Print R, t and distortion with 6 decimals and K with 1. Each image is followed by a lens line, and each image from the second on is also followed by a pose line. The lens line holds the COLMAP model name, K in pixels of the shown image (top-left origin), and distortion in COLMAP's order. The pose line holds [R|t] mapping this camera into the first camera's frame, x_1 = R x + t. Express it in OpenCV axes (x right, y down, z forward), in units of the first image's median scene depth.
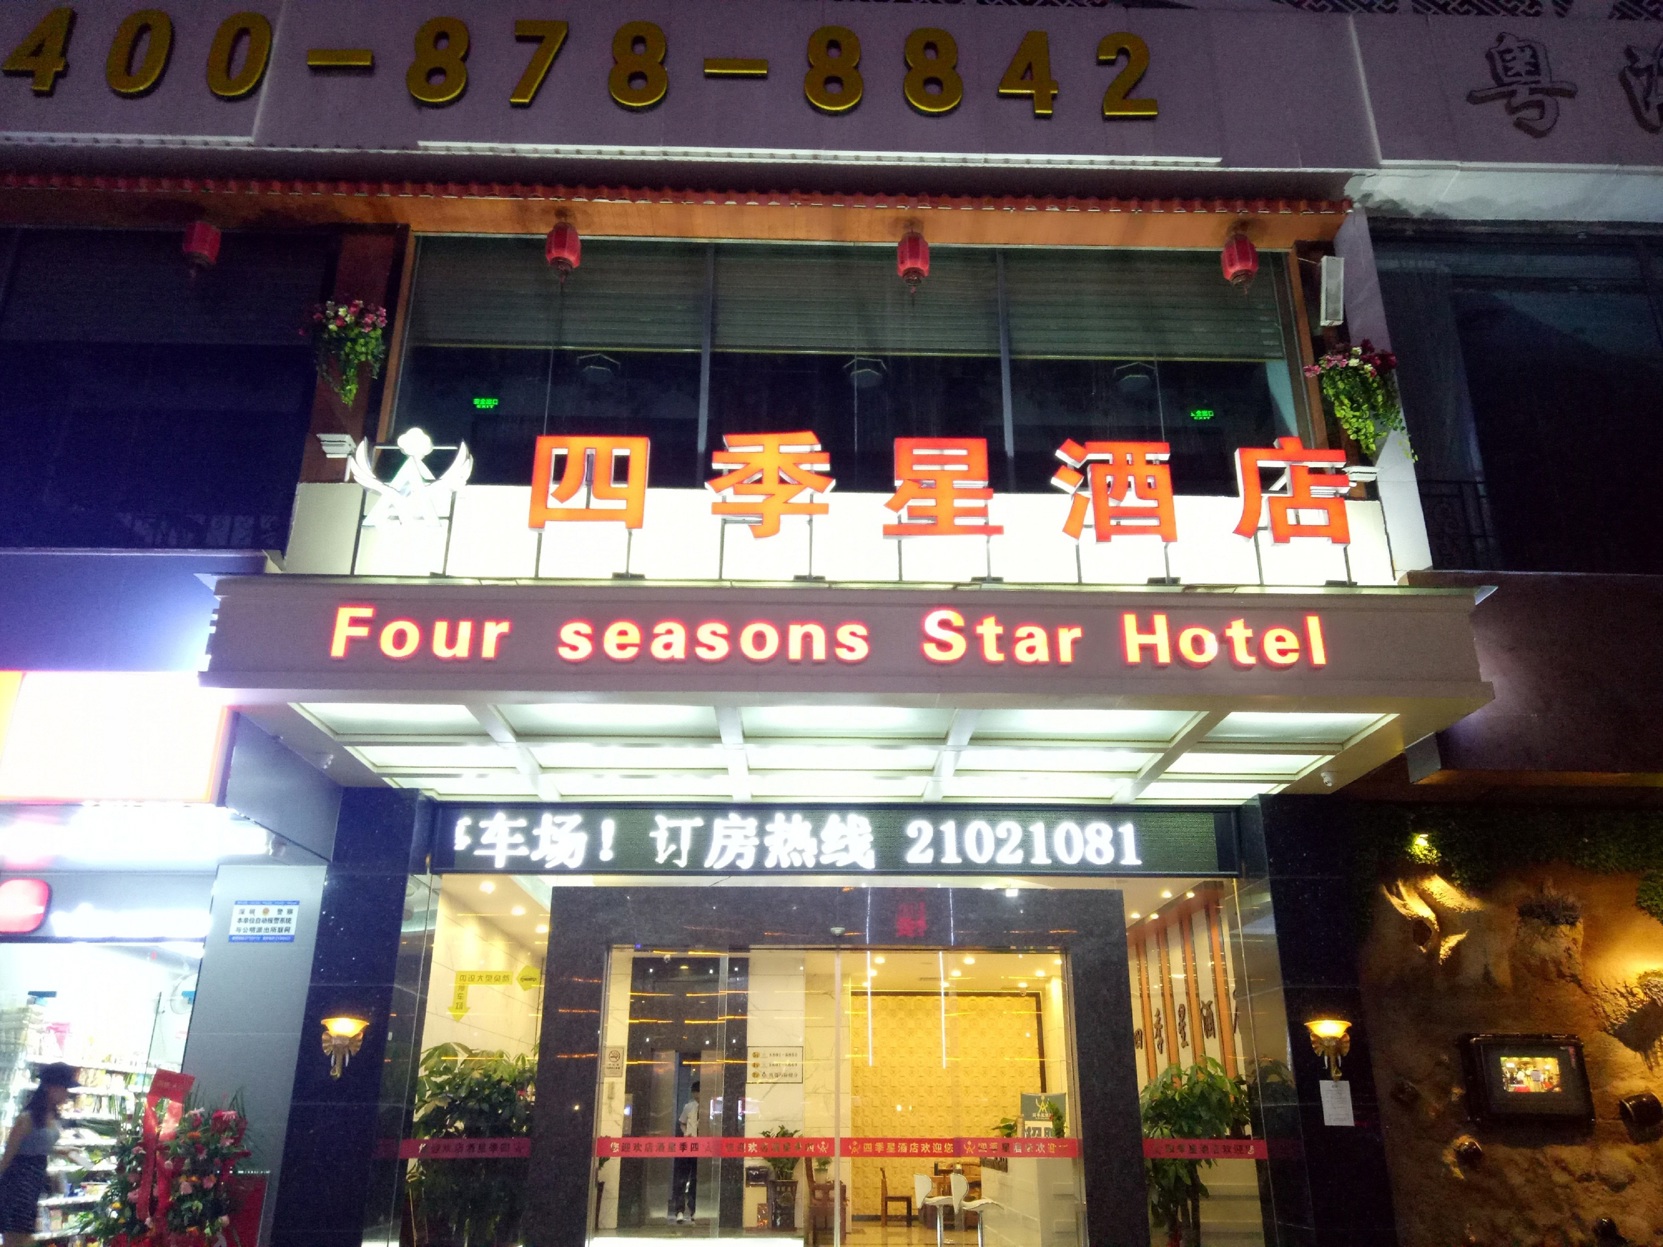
lens RADIAL K [[1261.6, 0, 832.2], [0, 1261.6, 623.5], [0, 0, 1]] dist [0.017732, -0.017475]
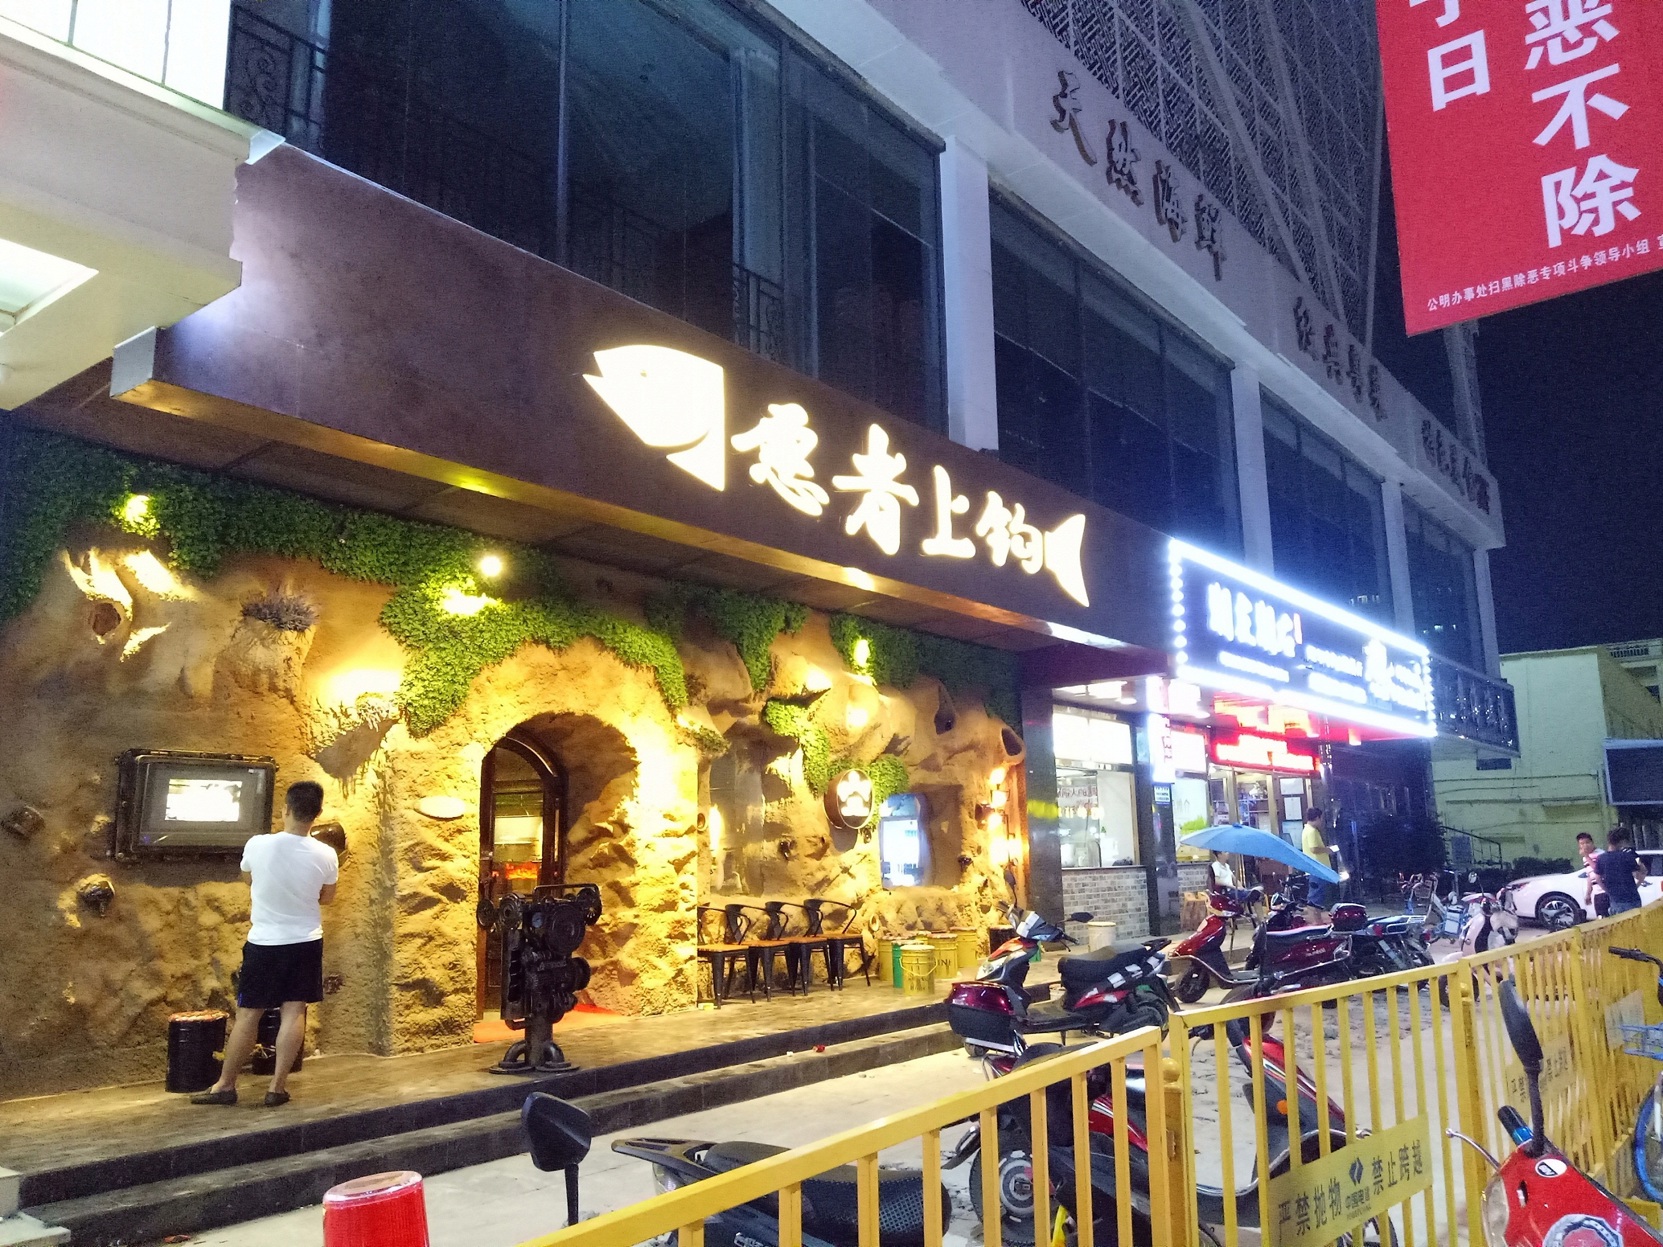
lens RADIAL K [[1261.6, 0, 842.8], [0, 1261.6, 627.8], [0, 0, 1]] dist [0.017732, -0.017475]
pose [[0.639288, 0.123243, 0.759027, 0.181851], [-0.265528, 0.961739, 0.067482, 0.085342], [-0.721669, -0.244684, 0.647552, 0.204331]]
